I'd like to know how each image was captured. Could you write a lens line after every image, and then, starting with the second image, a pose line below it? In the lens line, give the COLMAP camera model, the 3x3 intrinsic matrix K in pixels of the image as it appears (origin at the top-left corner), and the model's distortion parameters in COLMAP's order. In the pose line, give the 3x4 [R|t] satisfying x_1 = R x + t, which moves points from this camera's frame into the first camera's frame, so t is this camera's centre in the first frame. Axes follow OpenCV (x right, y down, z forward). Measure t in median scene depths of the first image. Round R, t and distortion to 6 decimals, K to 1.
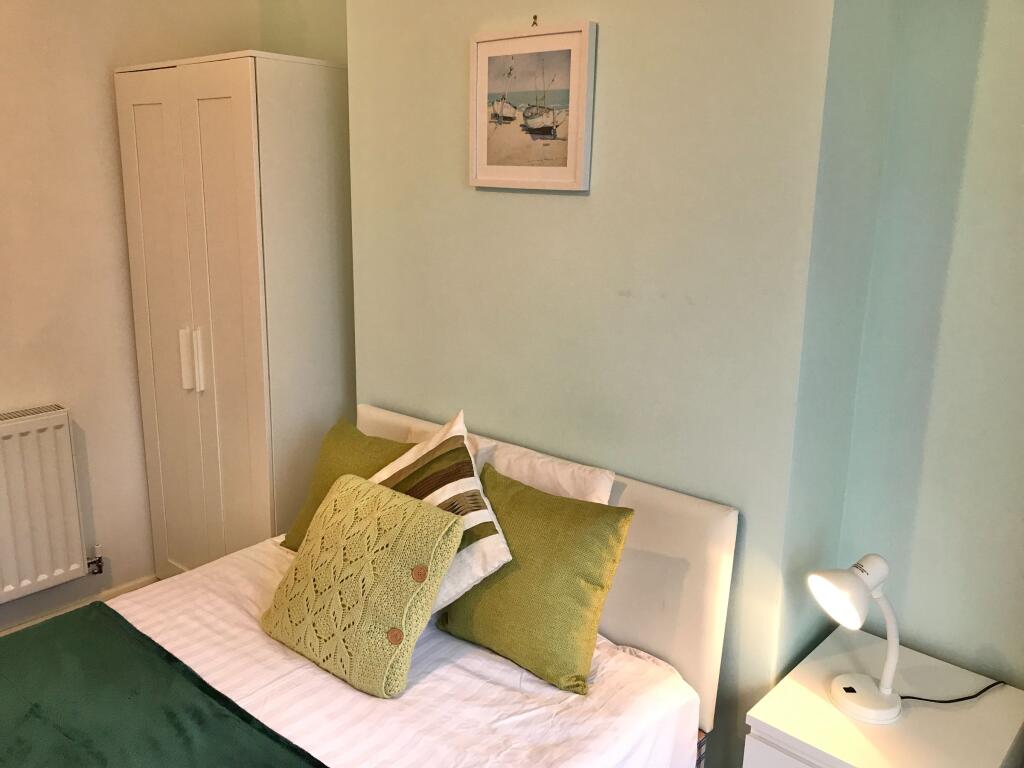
lens RADIAL K [[830.6, 0, 510.0], [0, 830.6, 385.7], [0, 0, 1]] dist [0.016318, -0.032725]
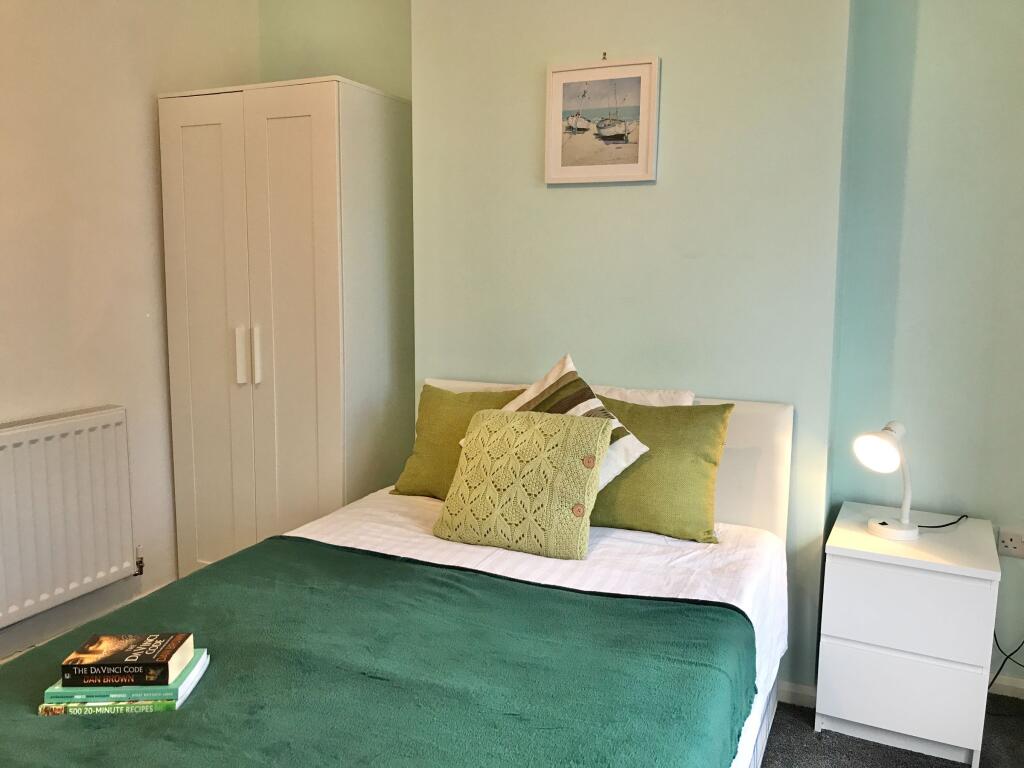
lens RADIAL K [[830.6, 0, 512.7], [0, 830.6, 383.4], [0, 0, 1]] dist [0.016318, -0.032725]
pose [[0.965483, -0.049795, 0.255663, -0.487984], [0.074460, 0.993359, -0.087716, 0.188464], [-0.249597, 0.103724, 0.962779, -0.189221]]
